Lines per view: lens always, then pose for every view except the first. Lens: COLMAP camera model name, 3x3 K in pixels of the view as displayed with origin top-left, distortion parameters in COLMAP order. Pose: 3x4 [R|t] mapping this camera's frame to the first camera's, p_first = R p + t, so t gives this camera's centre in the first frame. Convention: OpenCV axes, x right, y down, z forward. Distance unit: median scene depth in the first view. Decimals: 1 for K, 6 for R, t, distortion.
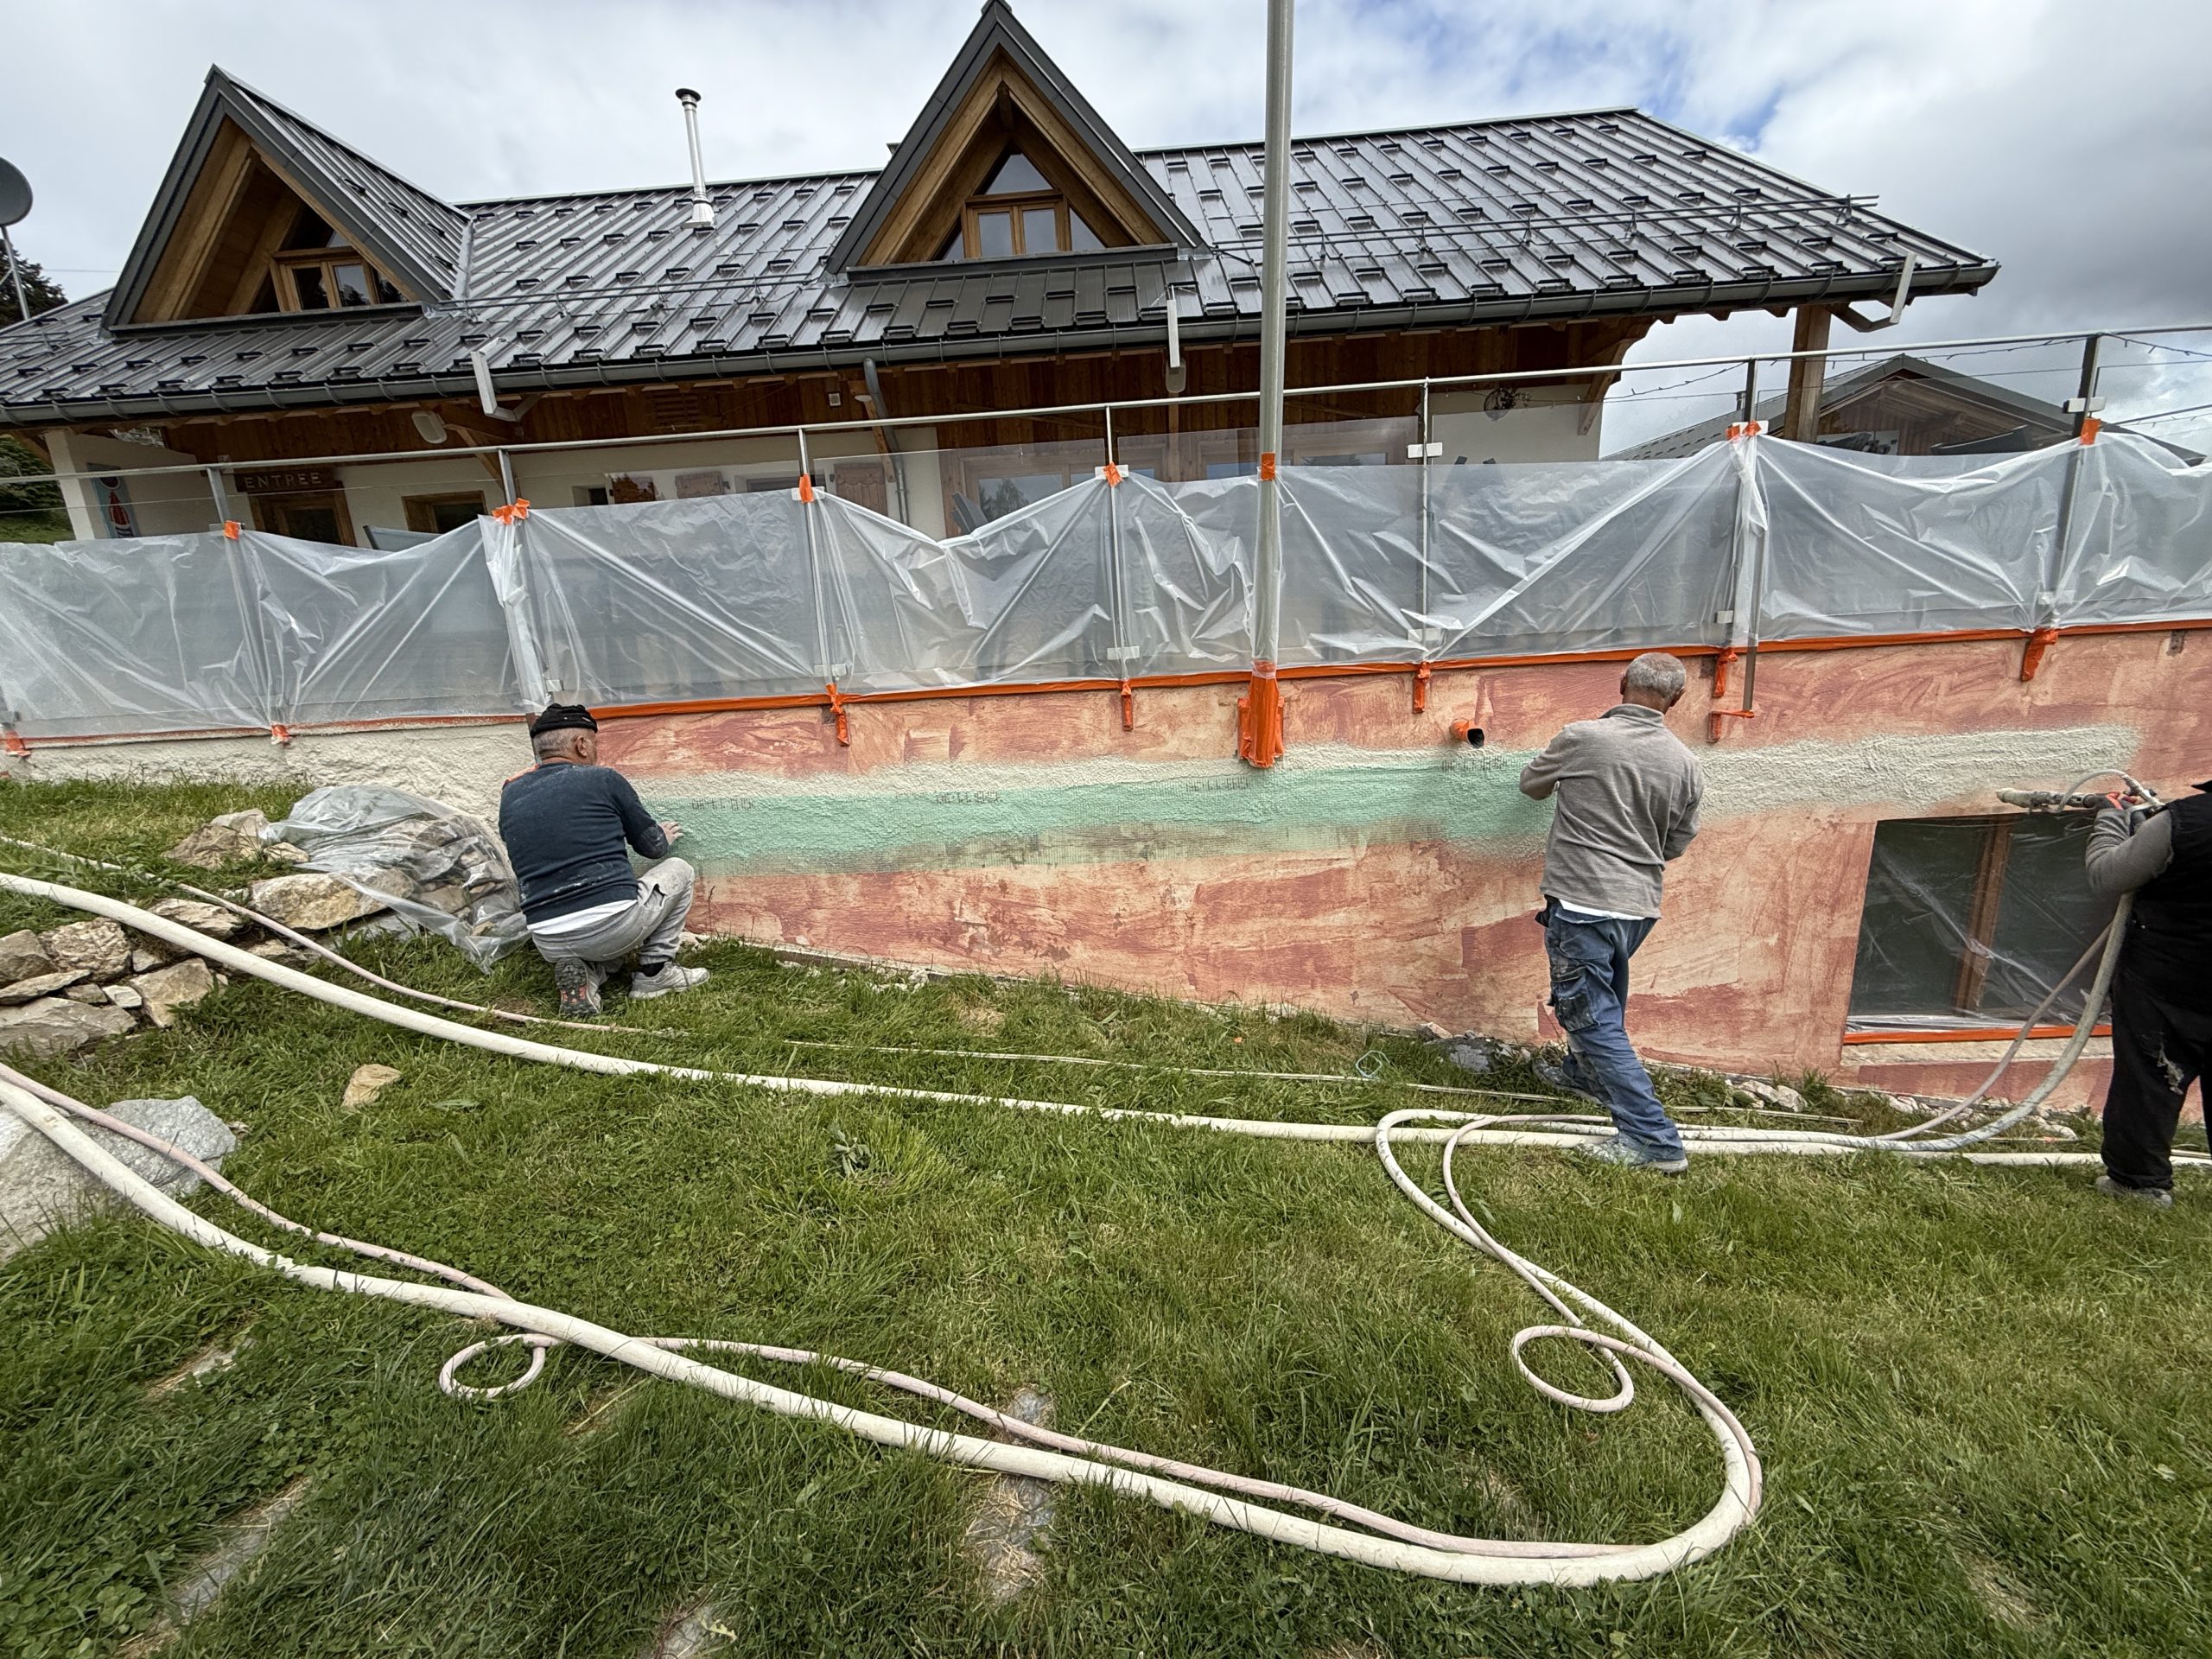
lens RADIAL K [[870.9, 0, 1083.8], [0, 870.9, 818.0], [0, 0, 1]] dist [0.006445, -0.002173]
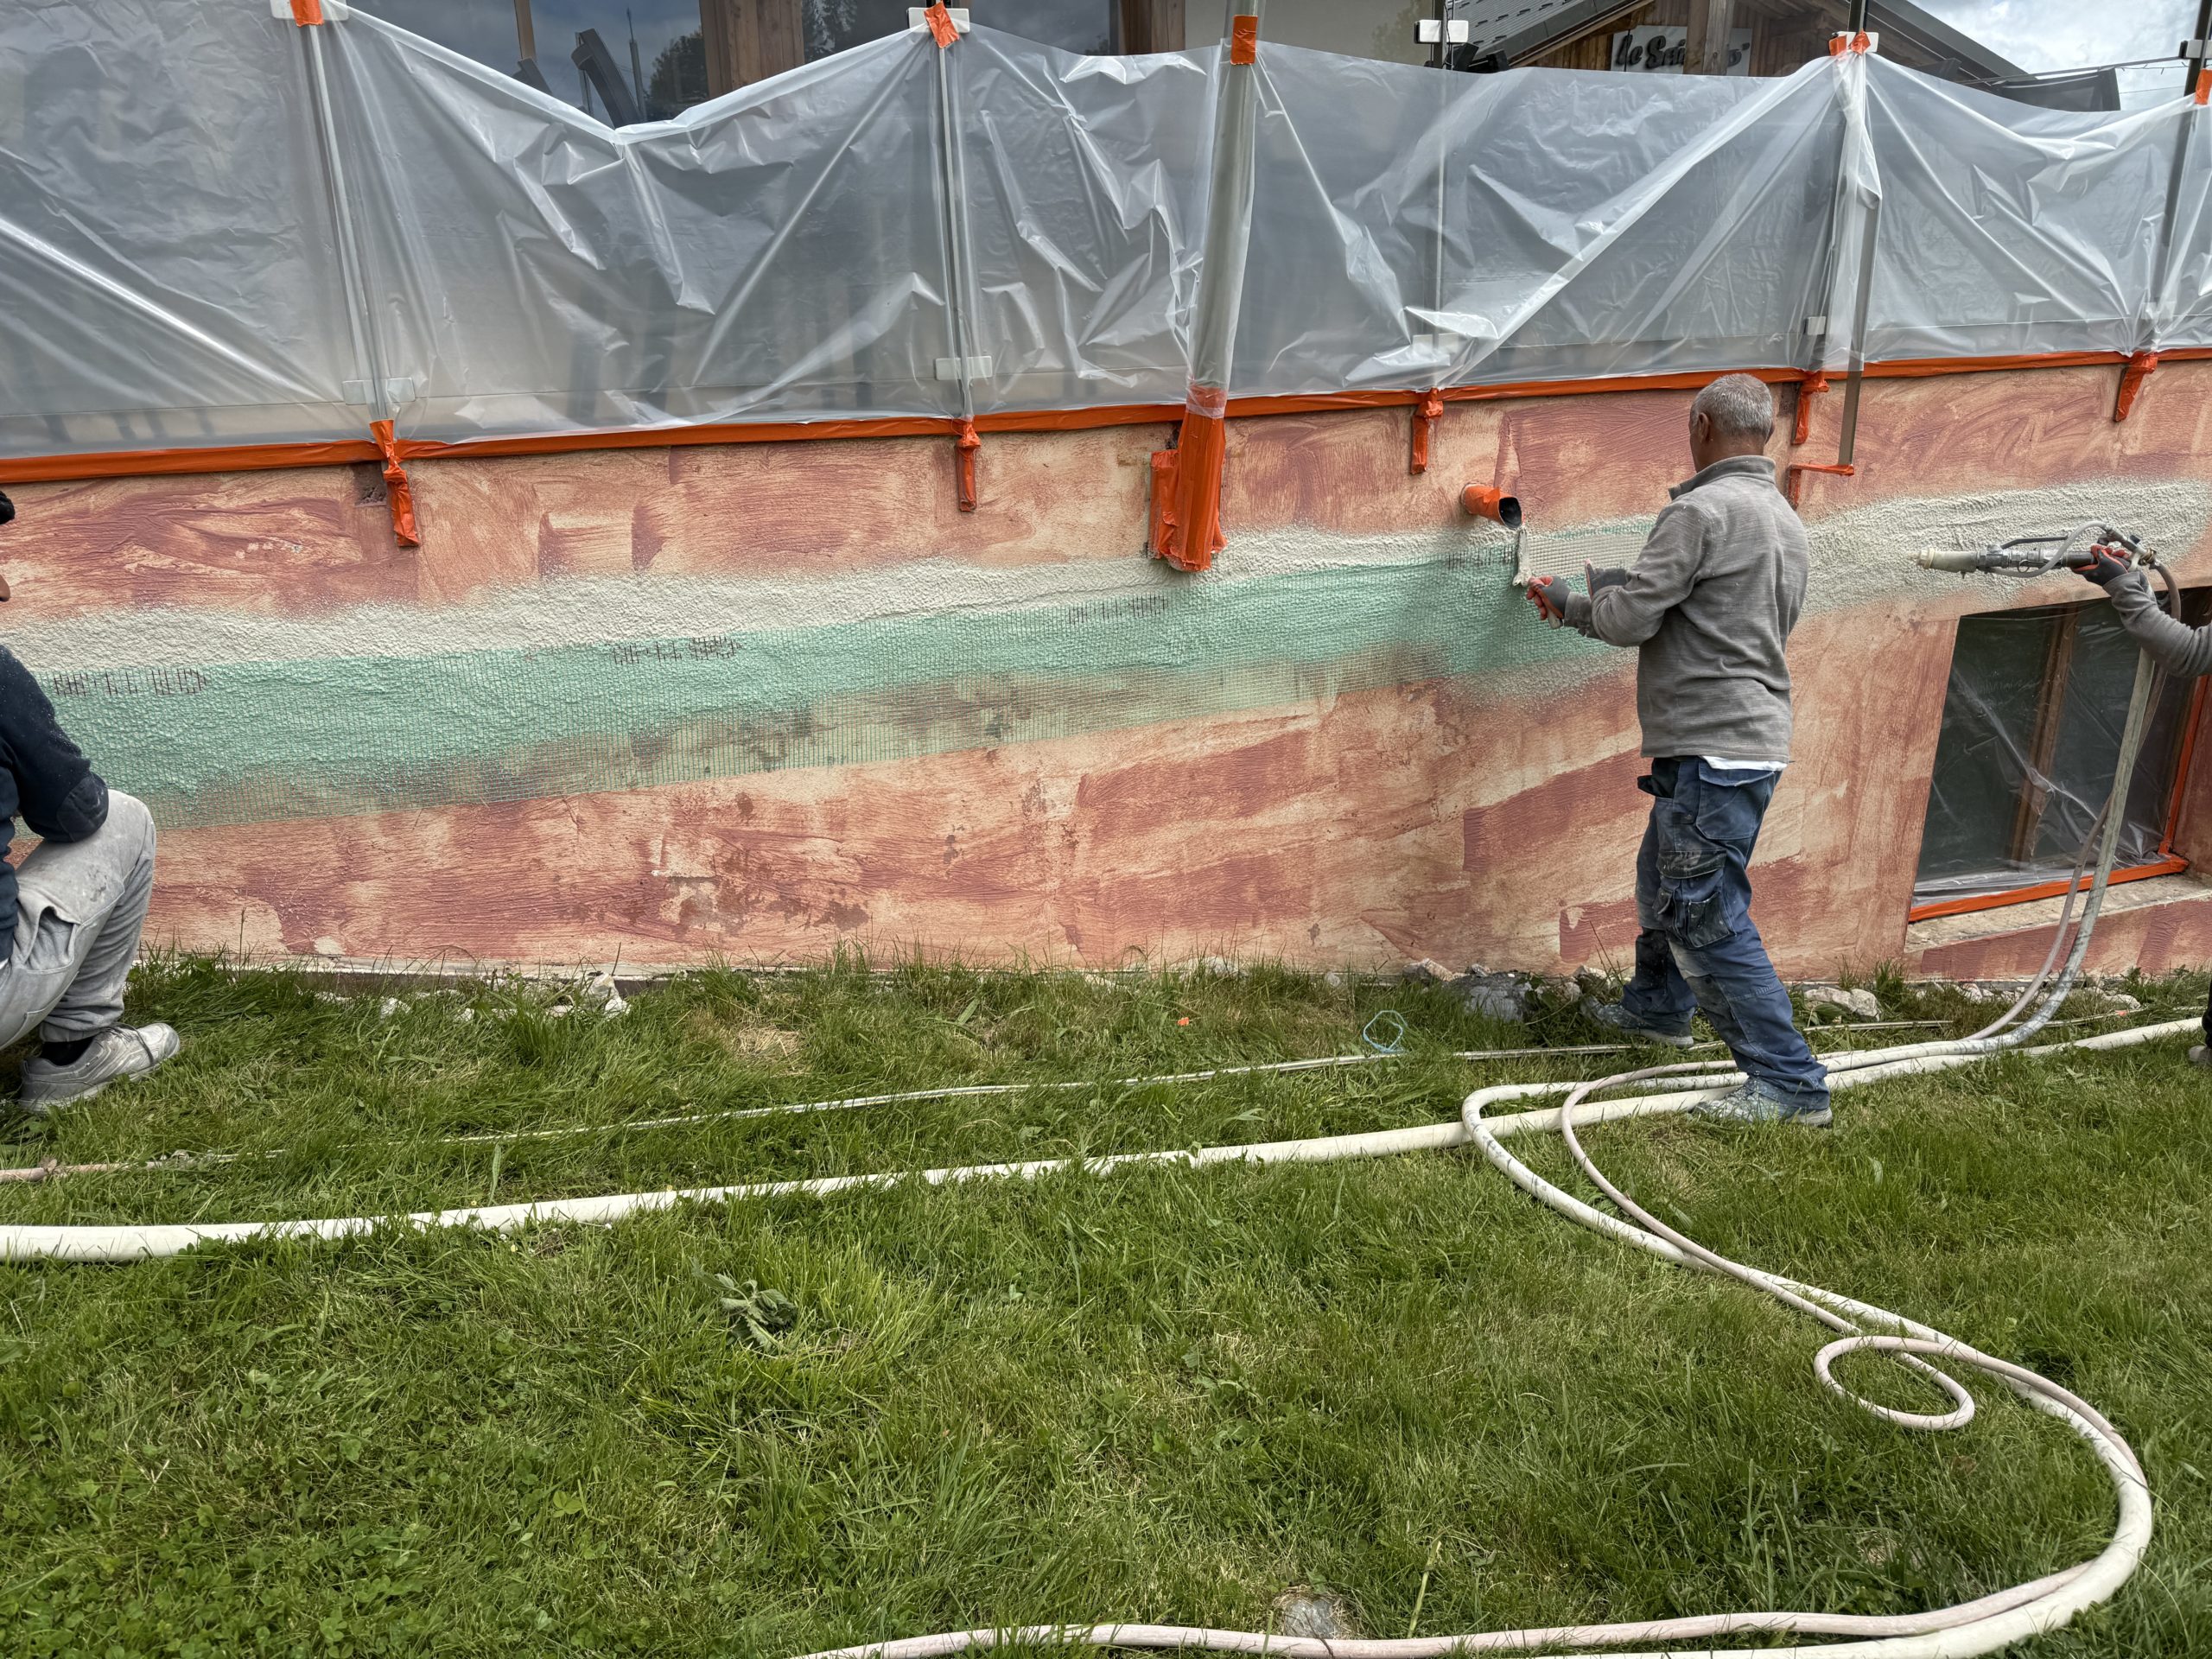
lens RADIAL K [[1547.2, 0, 1097.1], [0, 1547.2, 815.1], [0, 0, 1]] dist [0.052385, -0.054645]
pose [[0.933434, -0.084347, 0.348693, -0.245576], [0.047940, 0.992578, 0.111764, -0.013448], [-0.355532, -0.087608, 0.930549, 0.026917]]
